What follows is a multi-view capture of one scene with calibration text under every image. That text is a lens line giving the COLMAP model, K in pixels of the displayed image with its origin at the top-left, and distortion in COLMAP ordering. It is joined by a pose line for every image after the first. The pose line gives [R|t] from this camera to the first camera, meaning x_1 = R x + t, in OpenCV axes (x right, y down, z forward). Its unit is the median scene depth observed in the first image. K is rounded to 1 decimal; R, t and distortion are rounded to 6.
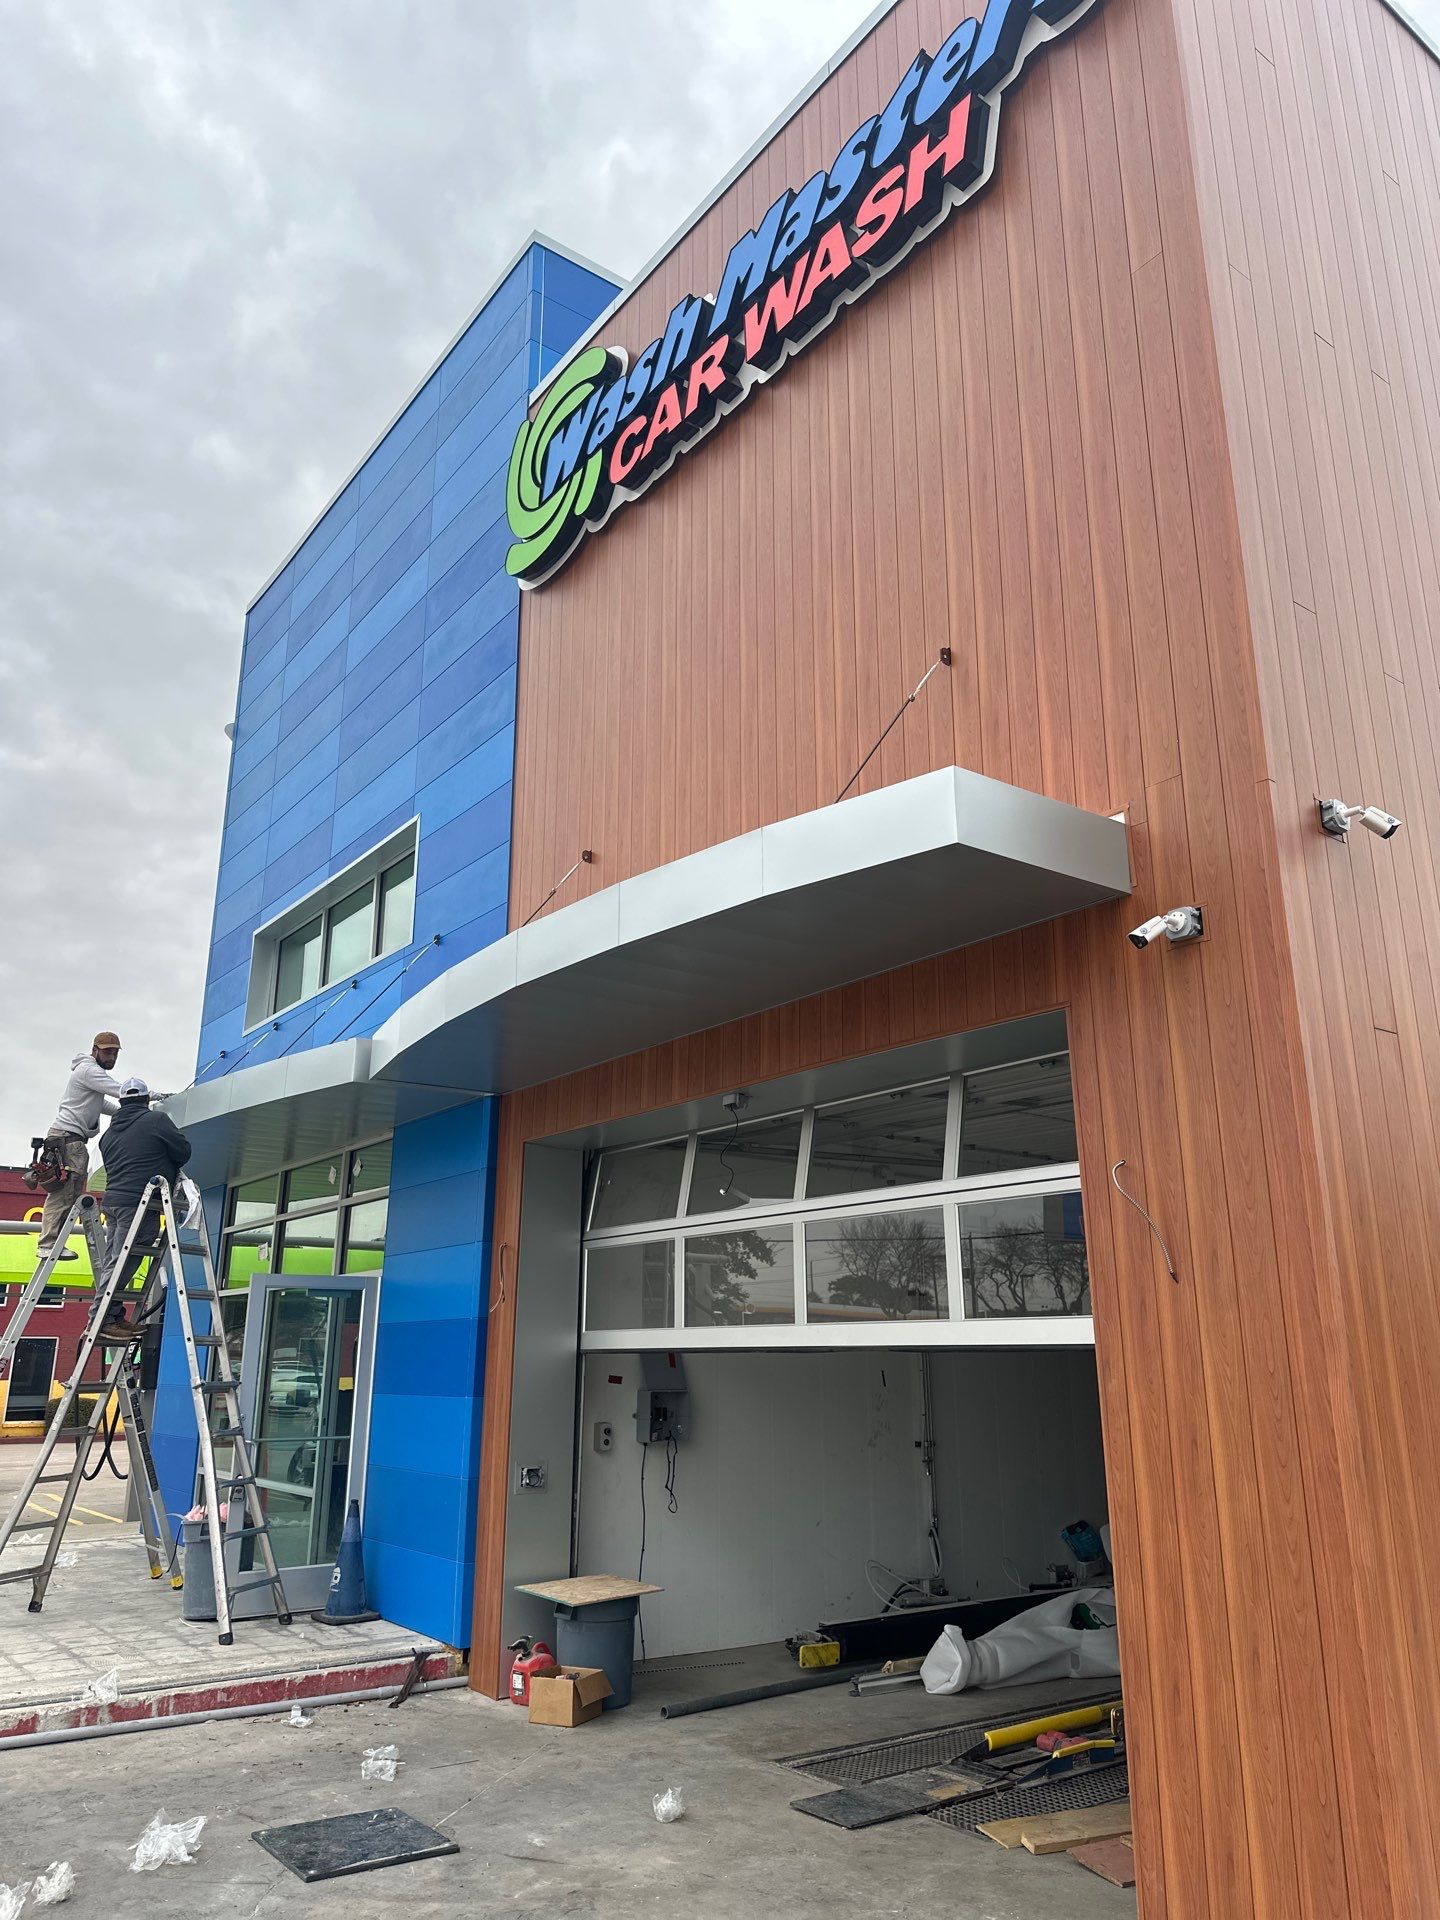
lens RADIAL K [[1368.2, 0, 720.0], [0, 1368.2, 960.0], [0, 0, 1]] dist [-0.008630, -0.002395]
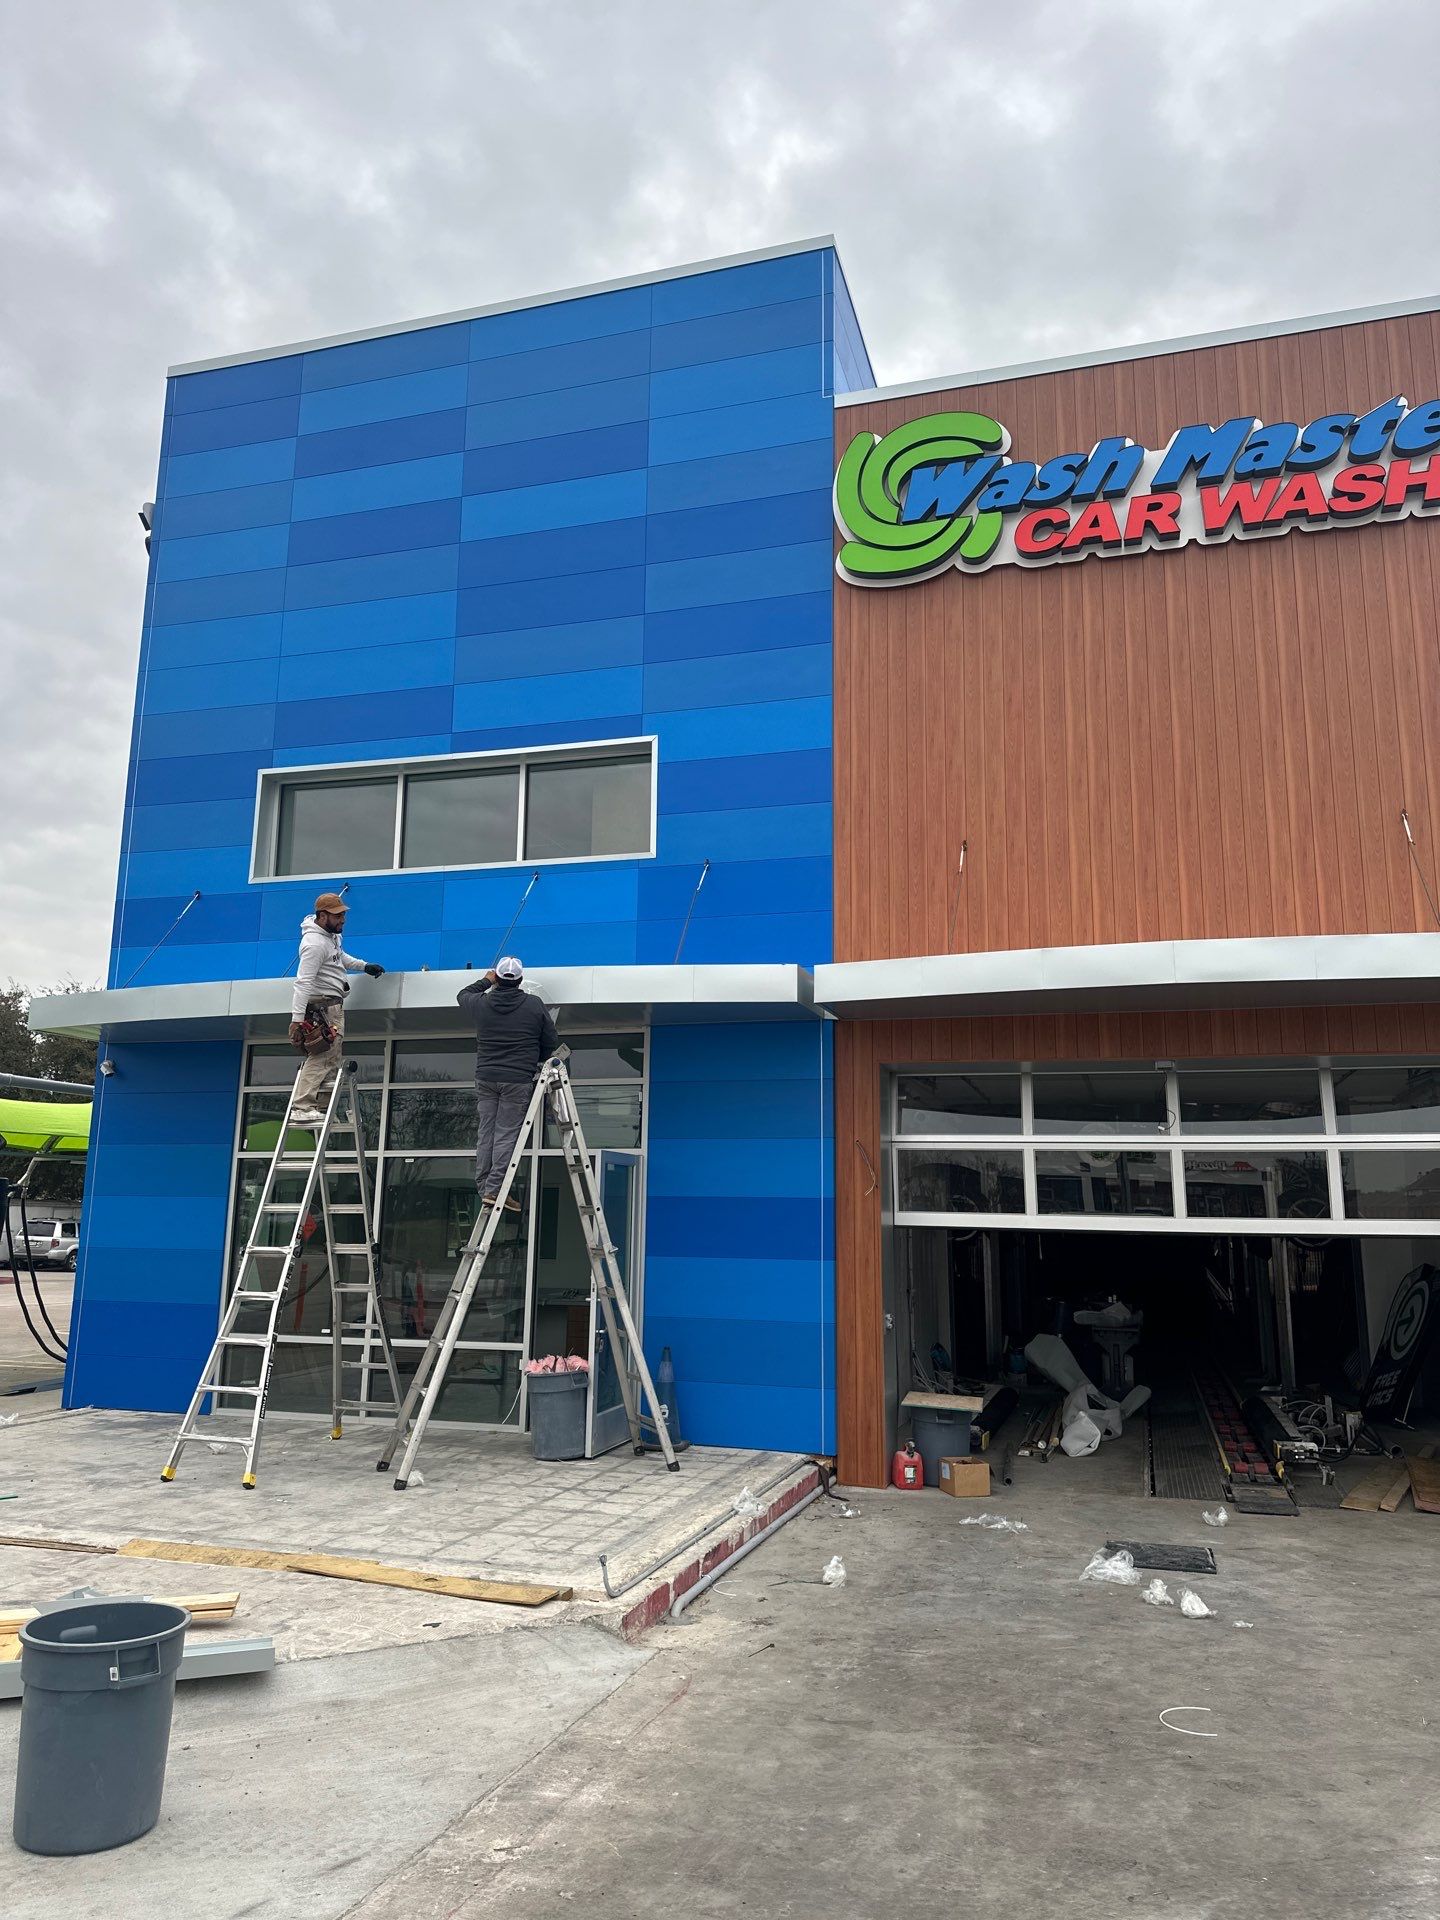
lens RADIAL K [[1389.2, 0, 721.0], [0, 1389.2, 989.6], [0, 0, 1]] dist [0.000557, -0.004026]
pose [[0.807925, 0.123526, 0.576193, -1.043503], [-0.181040, 0.982526, 0.043214, 0.042046], [-0.560787, -0.139227, 0.816170, 0.071880]]
